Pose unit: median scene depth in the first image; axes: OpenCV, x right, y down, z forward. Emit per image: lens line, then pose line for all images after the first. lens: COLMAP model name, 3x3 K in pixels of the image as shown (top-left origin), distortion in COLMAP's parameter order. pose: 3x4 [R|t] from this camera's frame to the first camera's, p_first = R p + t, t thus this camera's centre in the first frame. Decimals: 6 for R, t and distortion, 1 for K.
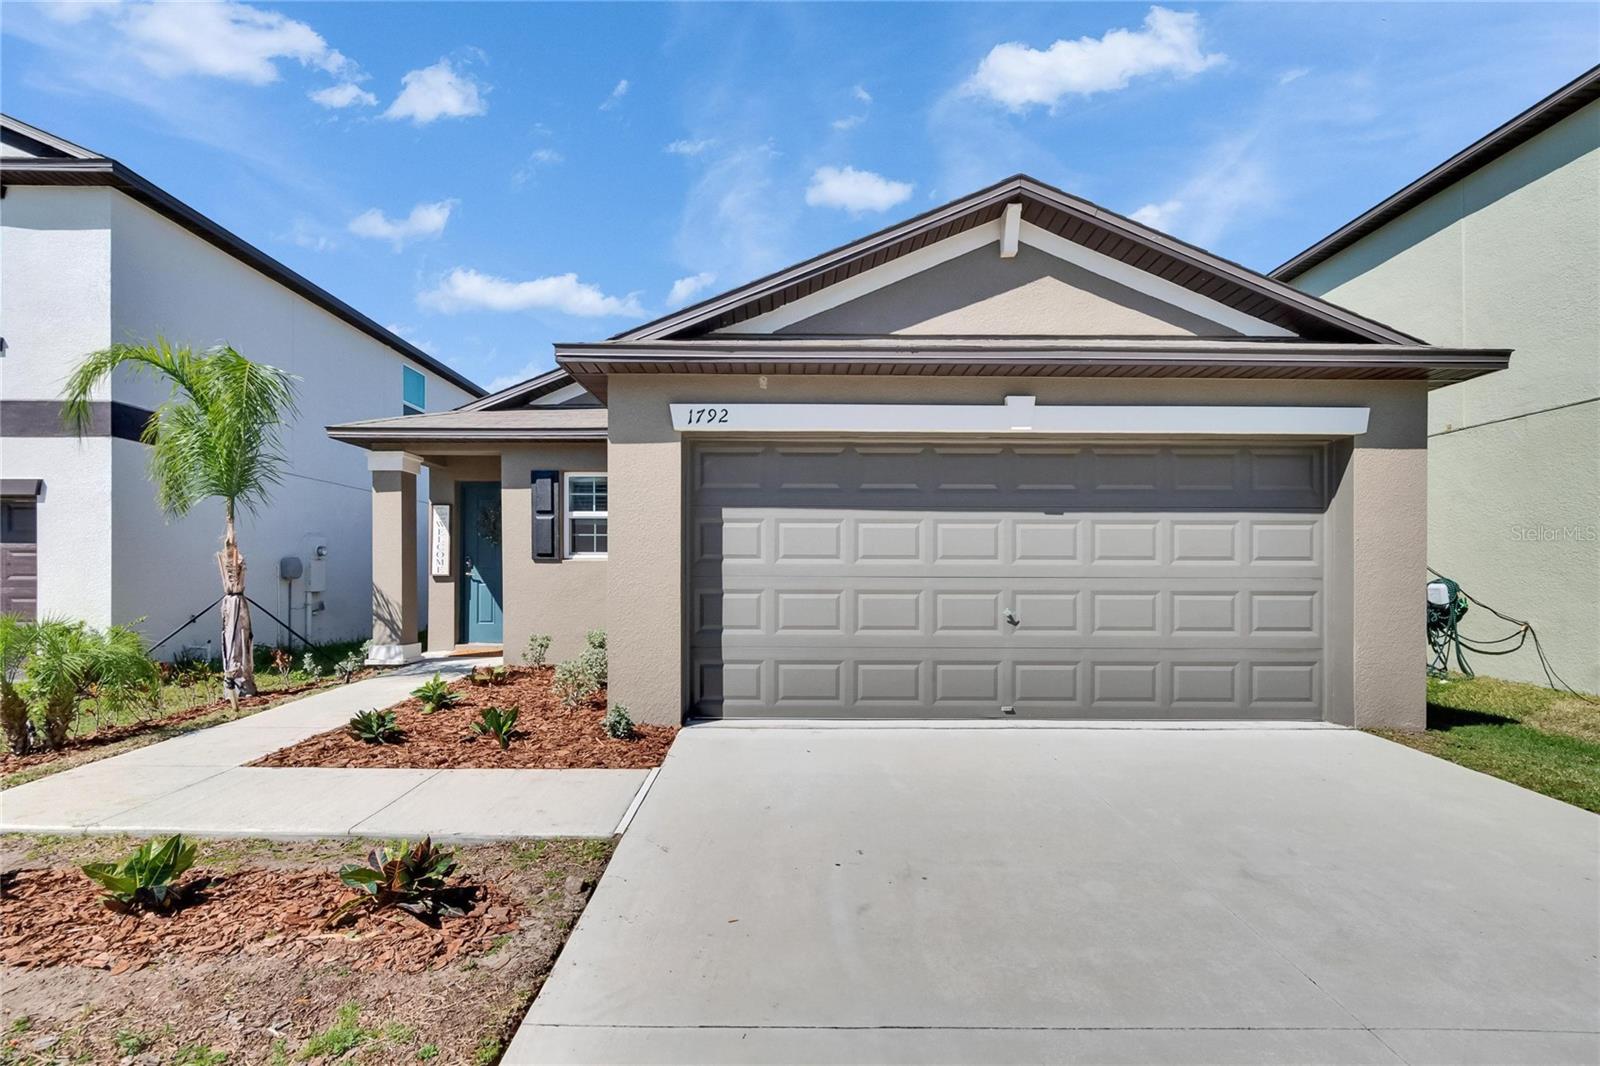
lens RADIAL K [[707.6, 0, 793.8], [0, 707.6, 543.0], [0, 0, 1]] dist [-0.003372, -0.000326]
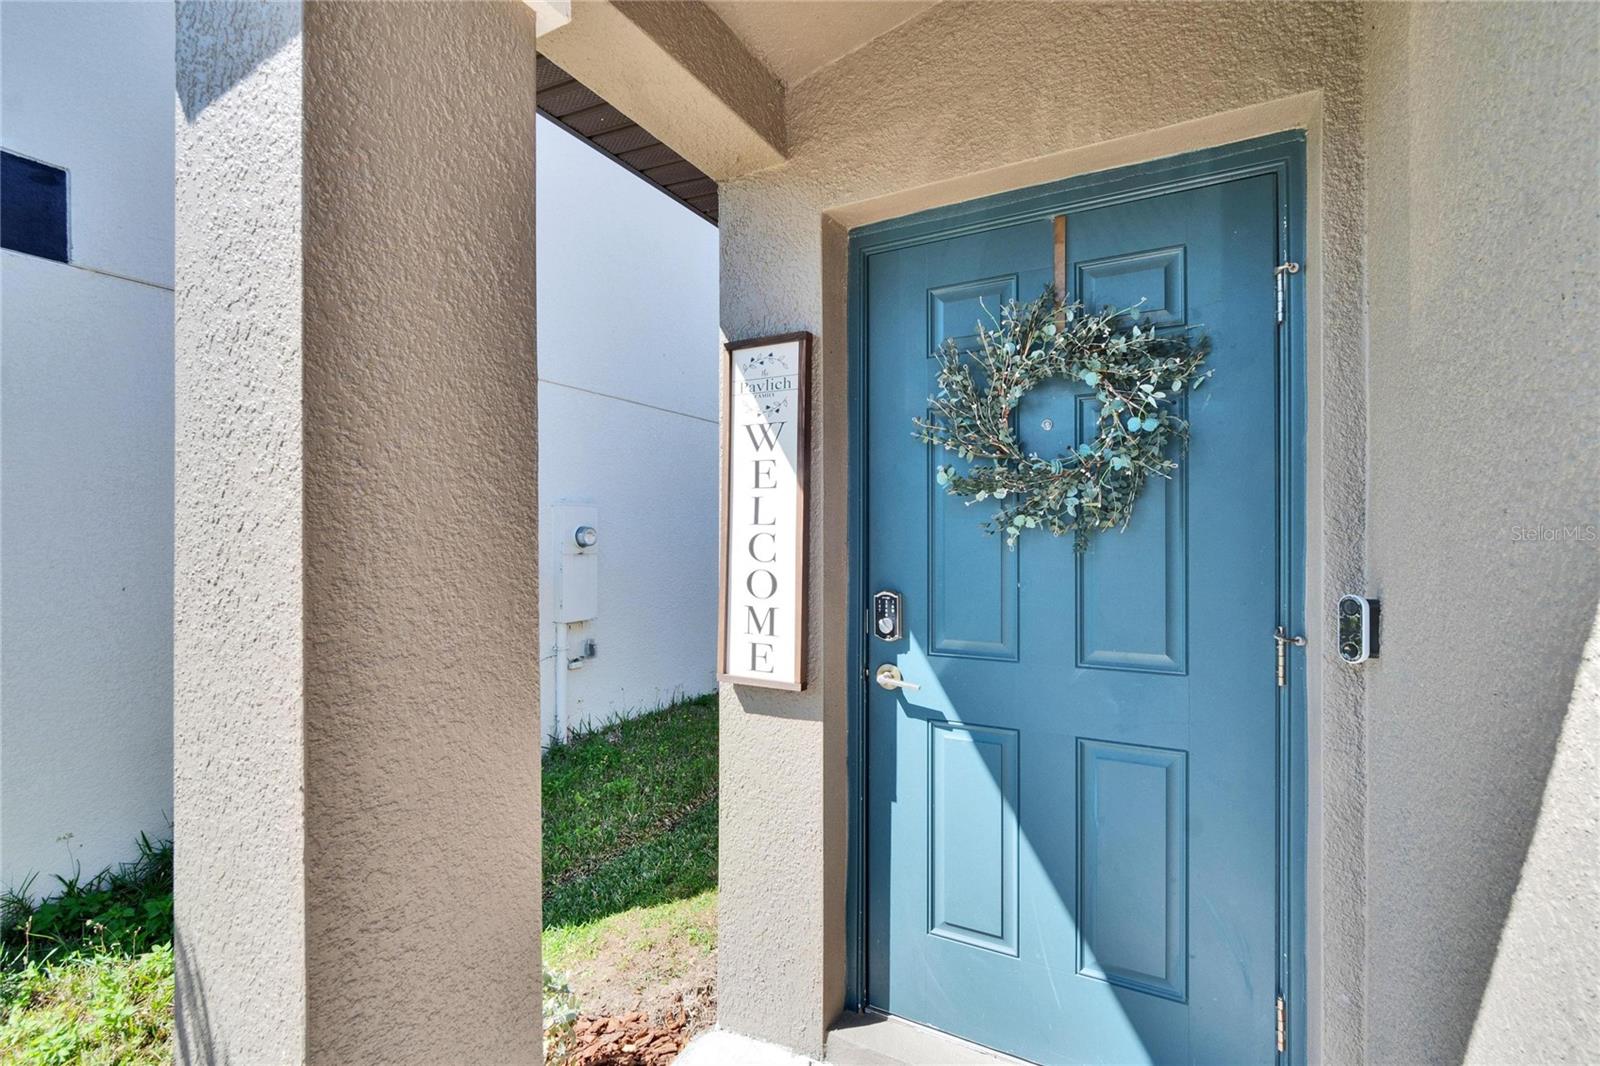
lens RADIAL K [[709.5, 0, 789.4], [0, 709.5, 537.0], [0, 0, 1]] dist [-0.001483, 0.000199]
pose [[0.868623, 0.001353, -0.495472, -0.439238], [0.019245, 0.999150, 0.036466, -0.004886], [0.495100, -0.041211, 0.867858, 0.927413]]
